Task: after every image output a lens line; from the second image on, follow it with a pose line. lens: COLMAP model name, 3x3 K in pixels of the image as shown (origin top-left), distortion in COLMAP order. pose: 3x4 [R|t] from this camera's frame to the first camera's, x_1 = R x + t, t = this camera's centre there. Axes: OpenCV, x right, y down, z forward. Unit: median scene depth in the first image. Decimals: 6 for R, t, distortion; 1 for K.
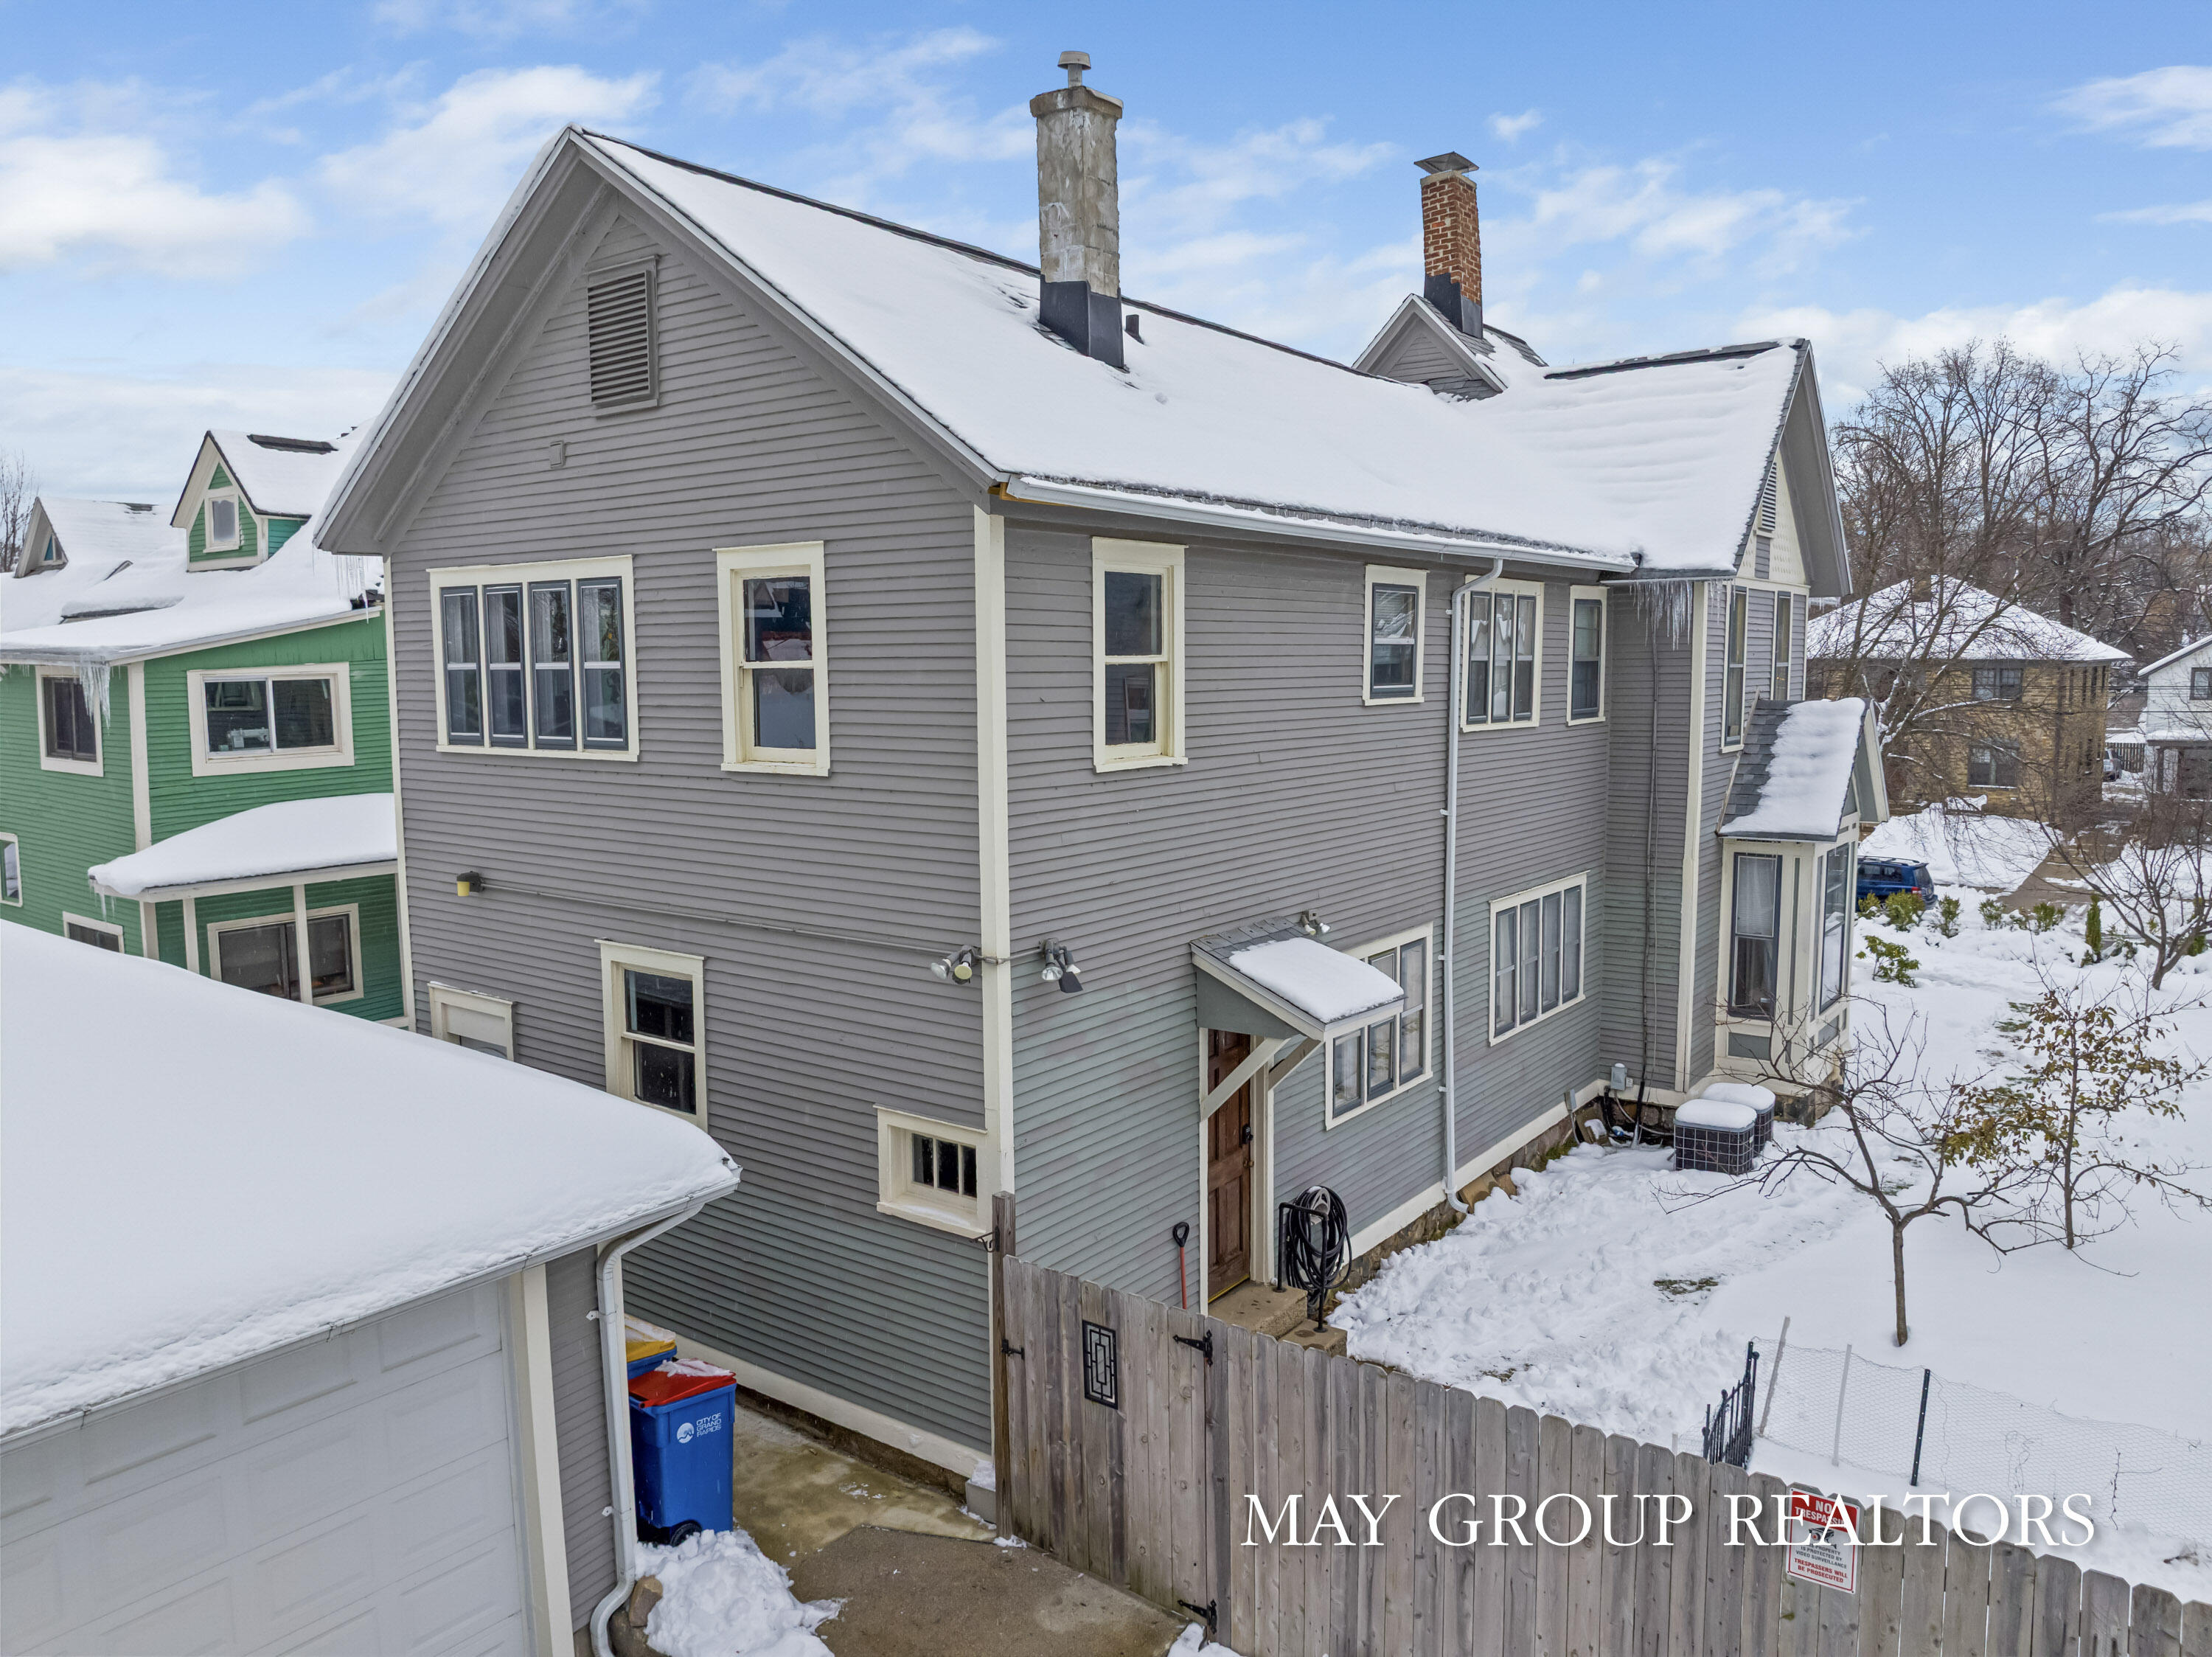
lens RADIAL K [[1557.5, 0, 1106.0], [0, 1557.5, 828.5], [0, 0, 1]] dist [-0.032543, -0.002777]
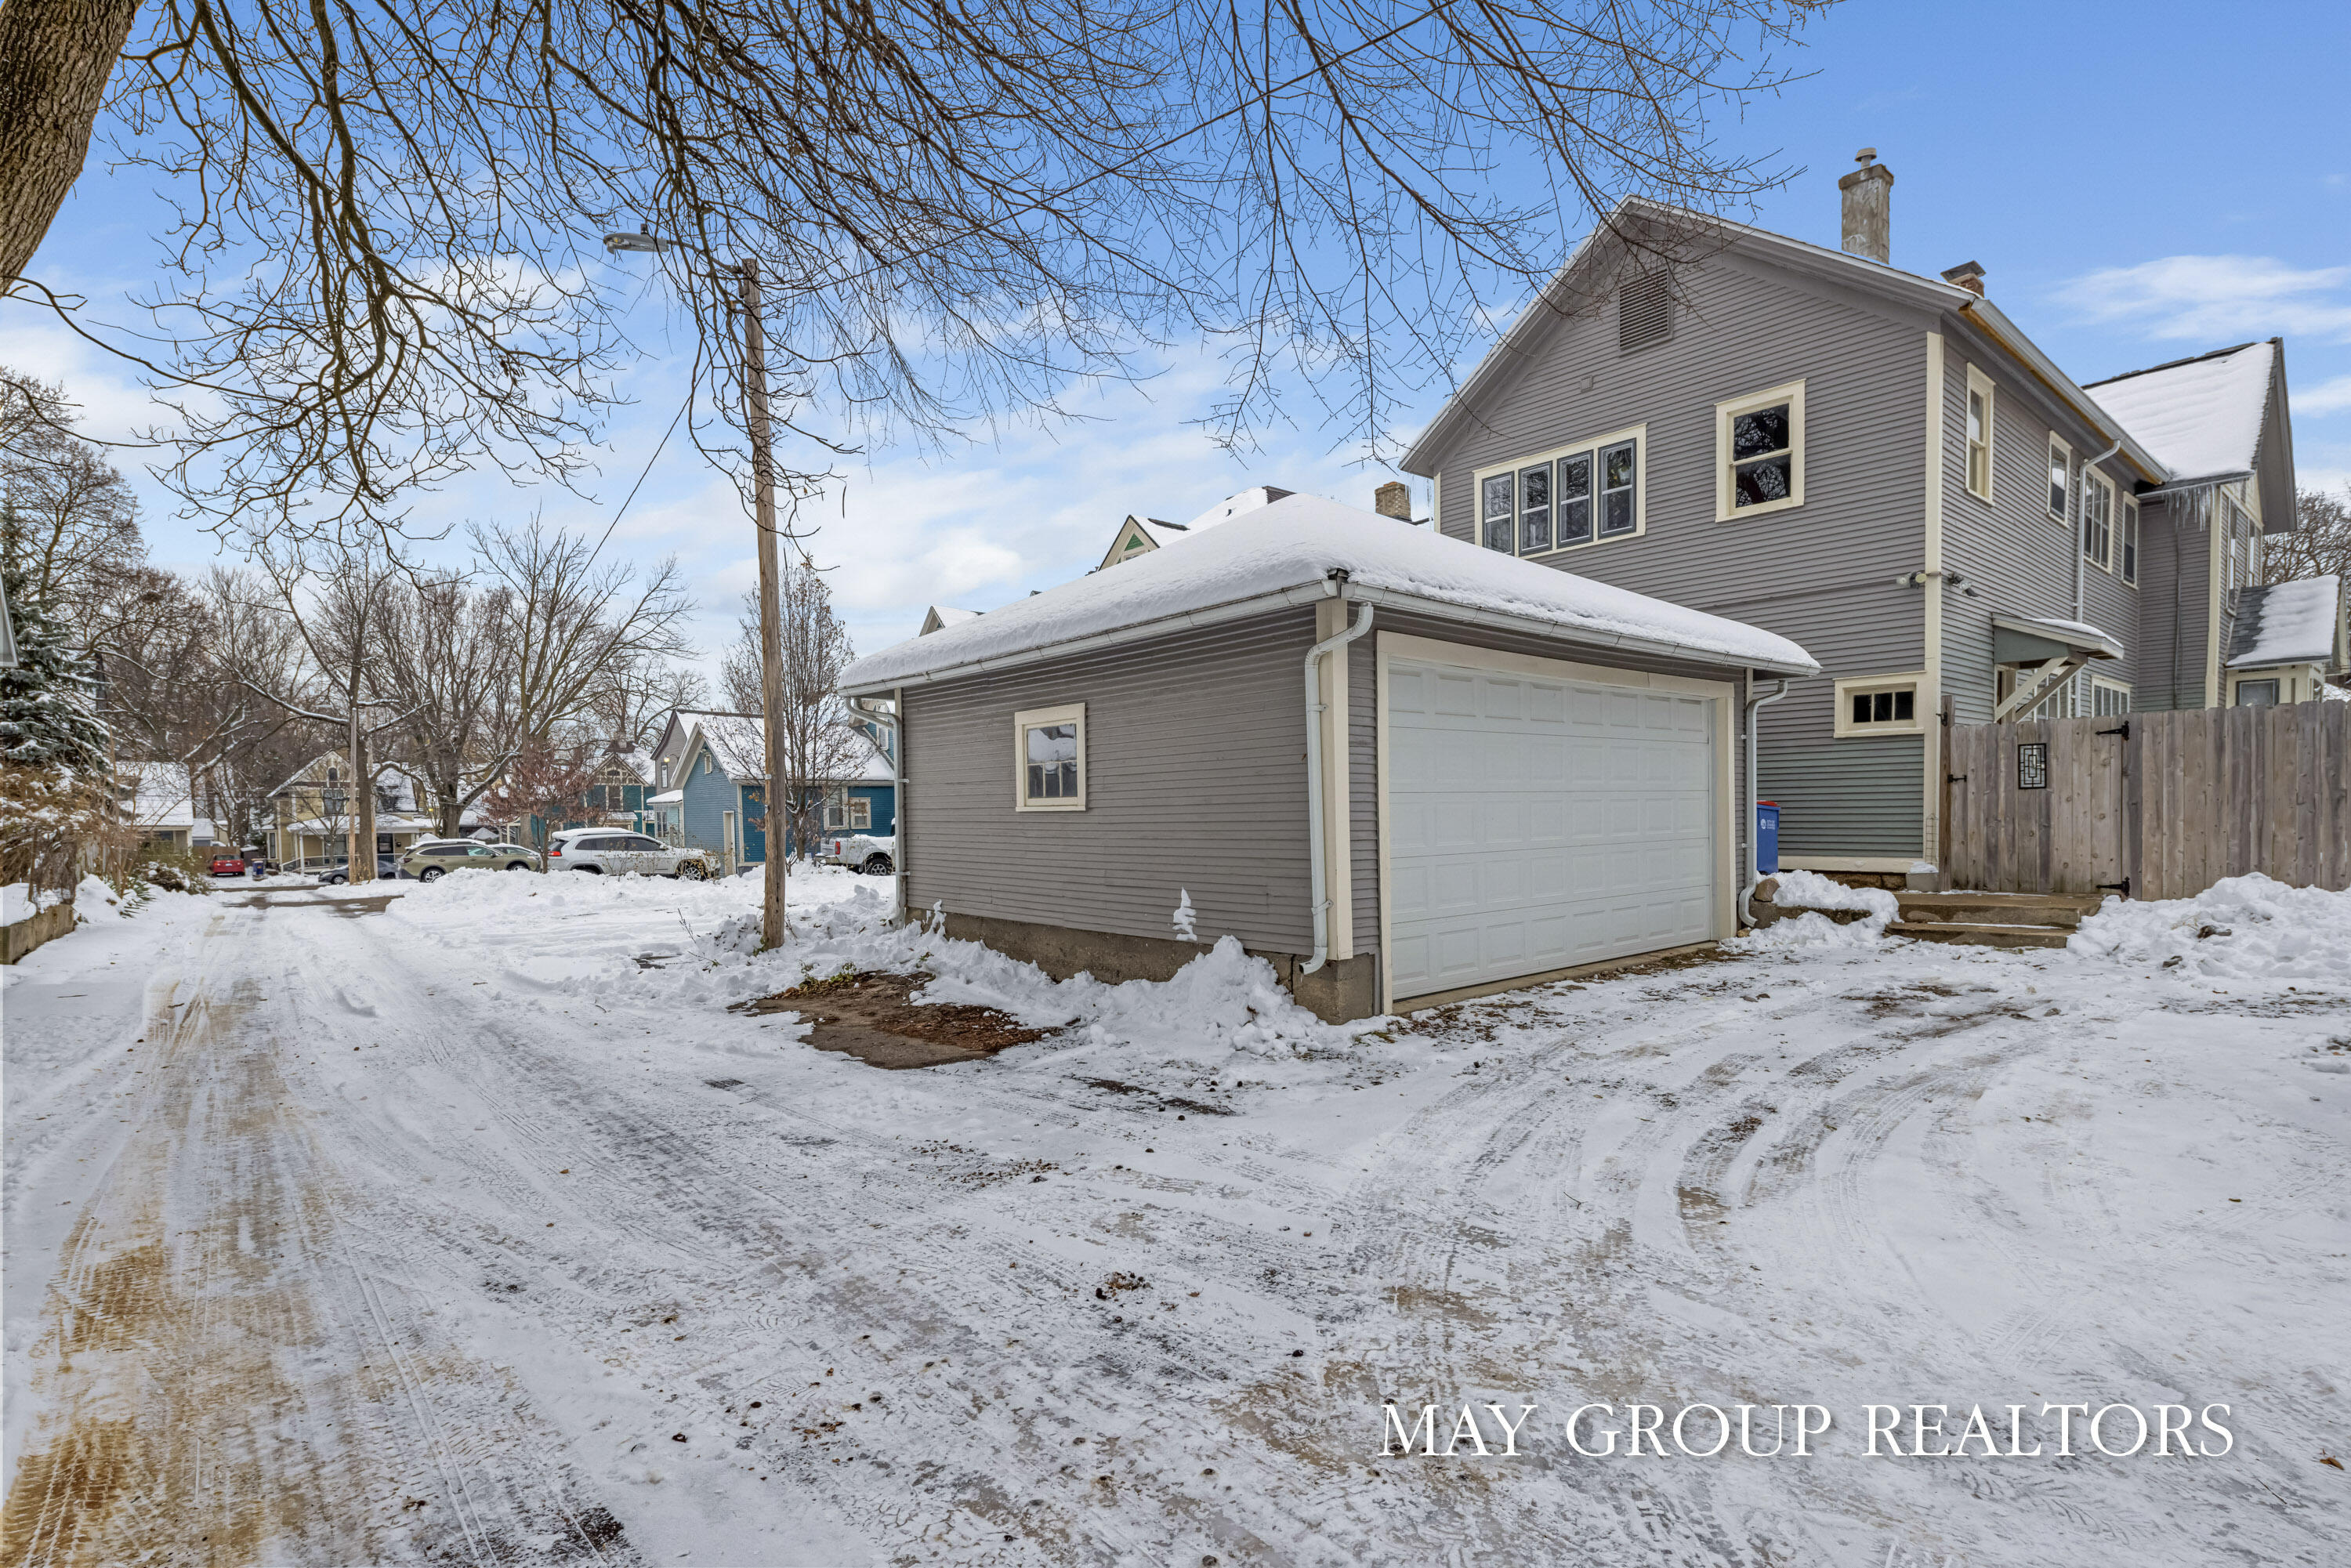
lens RADIAL K [[1126.0, 0, 1166.9], [0, 1126.0, 856.9], [0, 0, 1]] dist [0.000378, -0.002135]
pose [[0.973688, 0.002267, -0.227872, -0.657842], [-0.017805, 0.997650, -0.066159, 0.526689], [0.227187, 0.068475, 0.971441, -0.492239]]
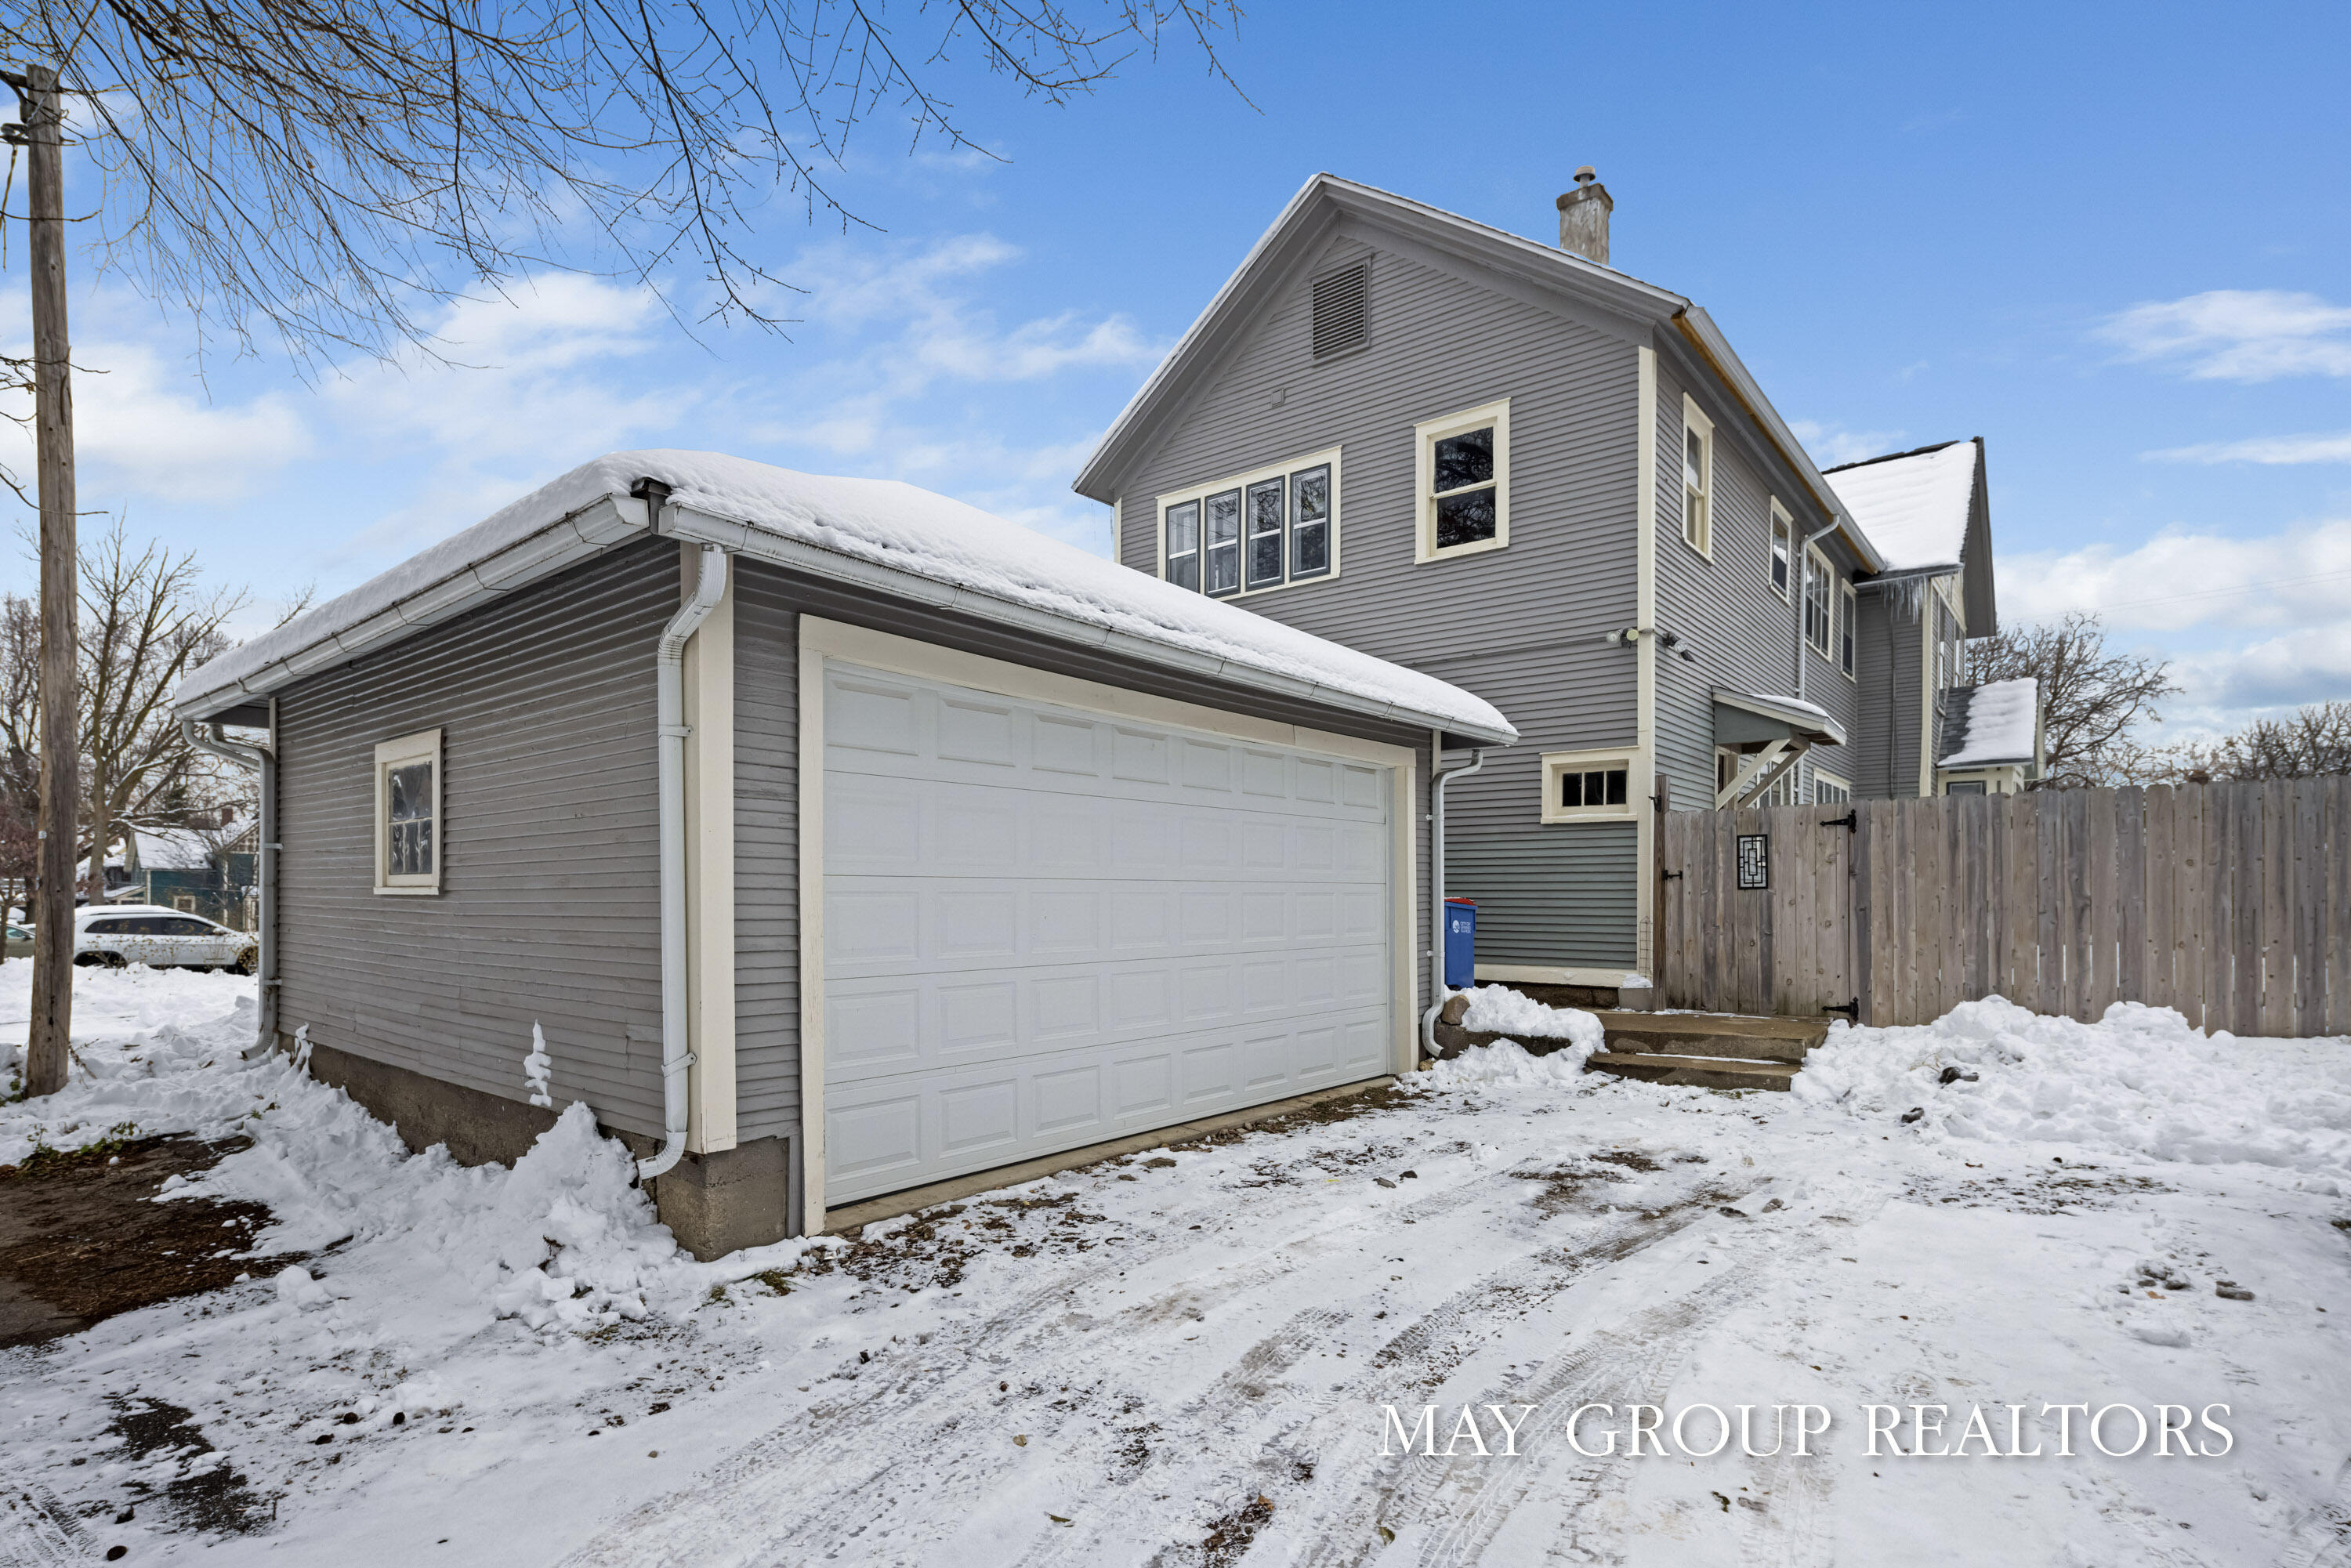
lens RADIAL K [[1157.0, 0, 1169.7], [0, 1157.0, 906.0], [0, 0, 1]] dist [0.003713, -0.000103]
pose [[0.998746, 0.010794, -0.048895, -0.491068], [-0.015792, 0.994555, -0.103008, 0.485310], [0.047517, 0.103651, 0.993478, -0.148805]]
